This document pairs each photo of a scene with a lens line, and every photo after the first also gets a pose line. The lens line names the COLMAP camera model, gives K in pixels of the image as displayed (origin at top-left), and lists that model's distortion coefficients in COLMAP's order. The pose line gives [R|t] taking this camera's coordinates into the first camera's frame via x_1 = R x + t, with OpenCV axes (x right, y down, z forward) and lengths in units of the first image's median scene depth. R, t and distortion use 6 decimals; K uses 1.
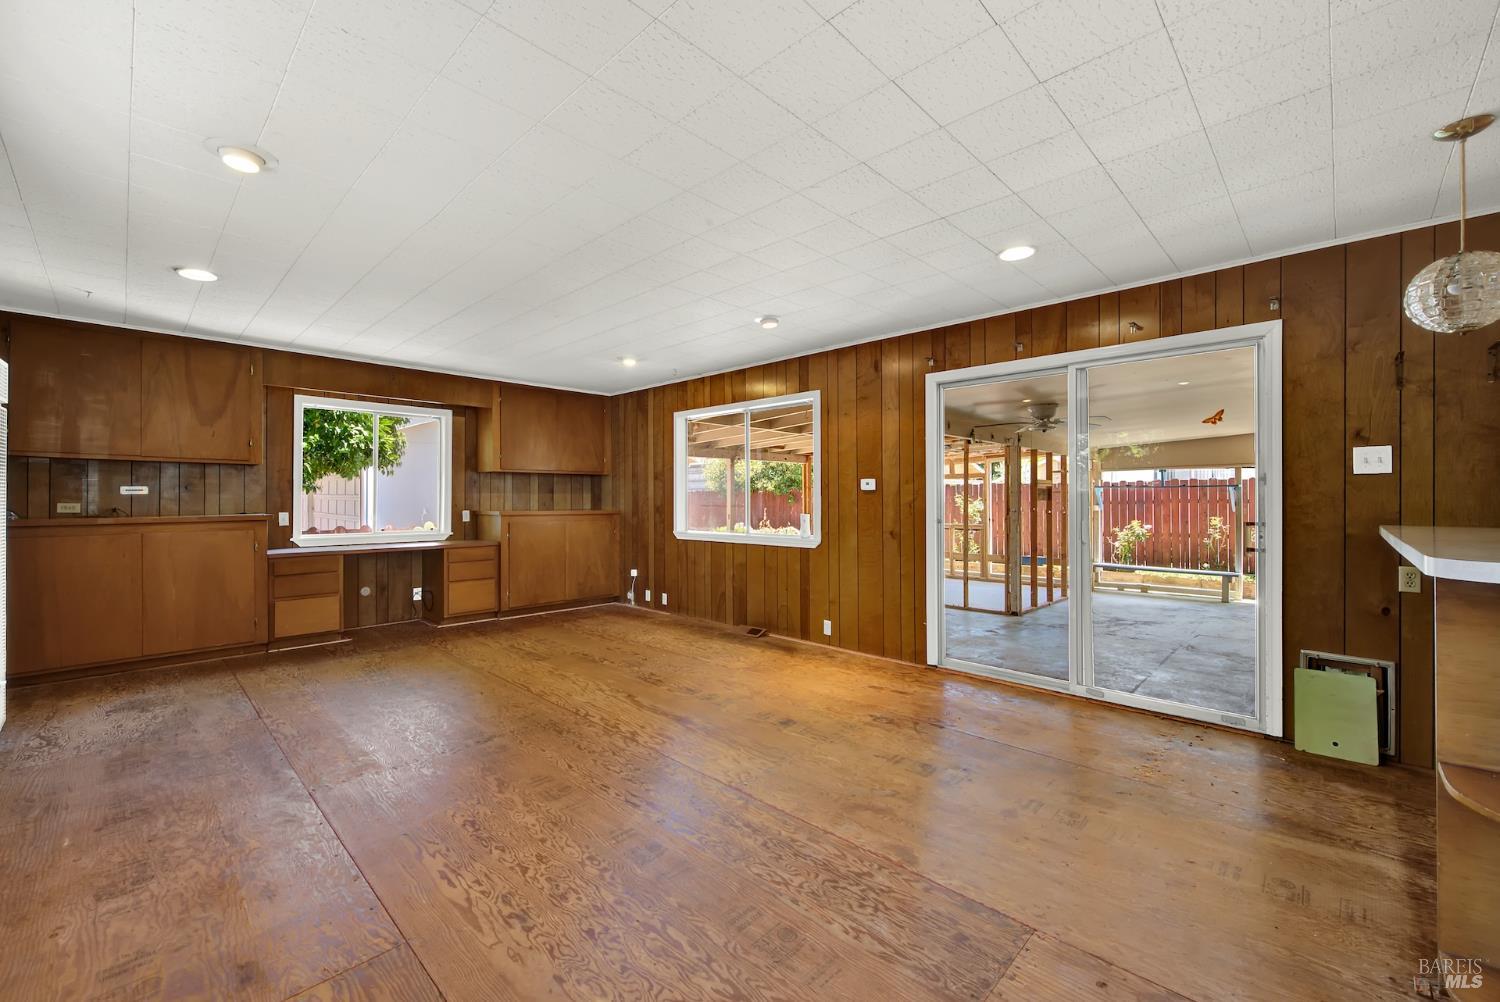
lens RADIAL K [[608.7, 0, 754.8], [0, 608.7, 495.2], [0, 0, 1]] dist [0.003571, -0.003150]
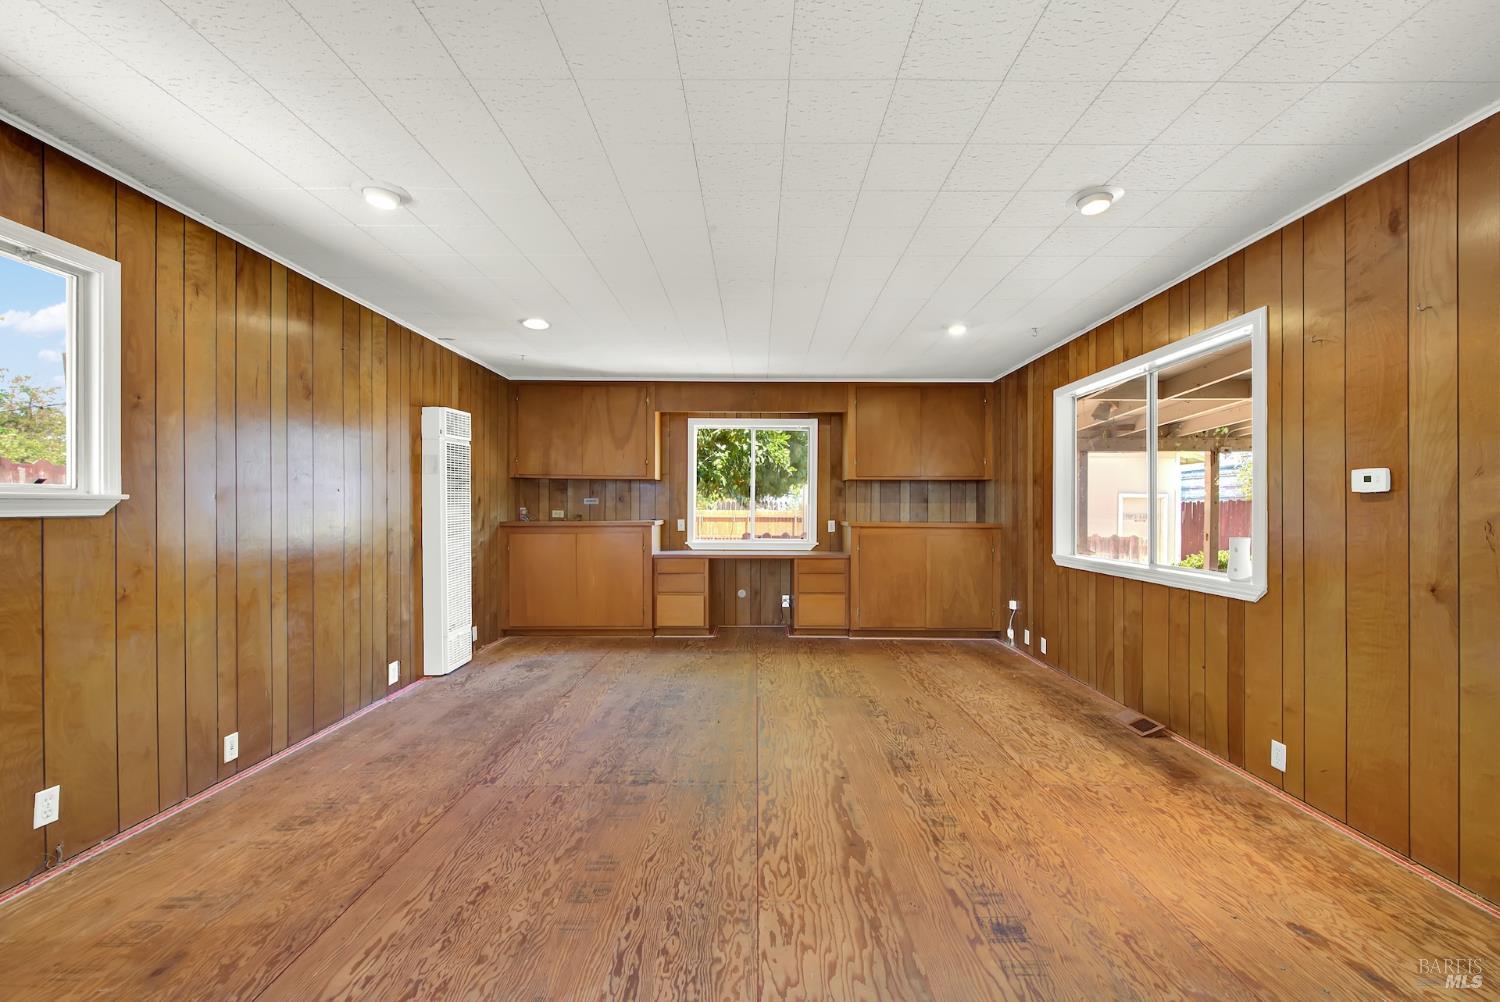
lens RADIAL K [[608.7, 0, 759.2], [0, 608.7, 508.3], [0, 0, 1]] dist [0.003571, -0.003150]
pose [[0.694221, 0.003008, -0.719755, 0.186741], [-0.000571, 0.999993, 0.003628, 0.002354], [0.719761, -0.002108, 0.694218, 0.314516]]
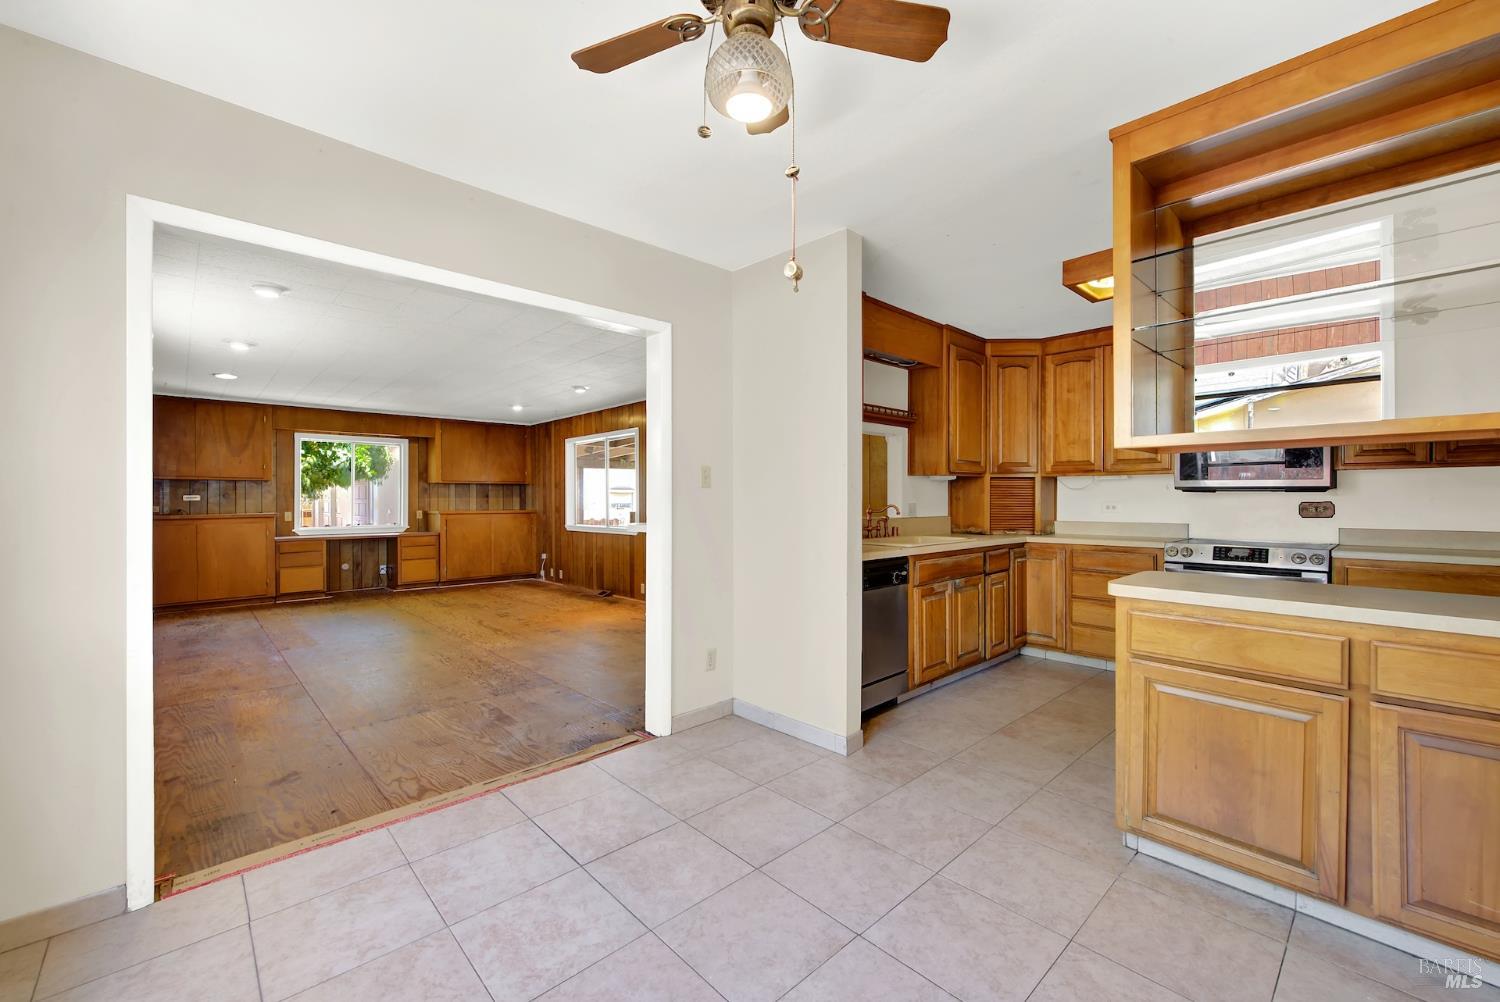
lens RADIAL K [[608.7, 0, 758.0], [0, 608.7, 498.5], [0, 0, 1]] dist [0.003571, -0.003150]
pose [[0.999065, -0.003823, -0.043070, 0.466291], [0.003976, 0.999986, 0.003472, -0.005698], [0.043057, -0.003640, 0.999066, -0.465422]]
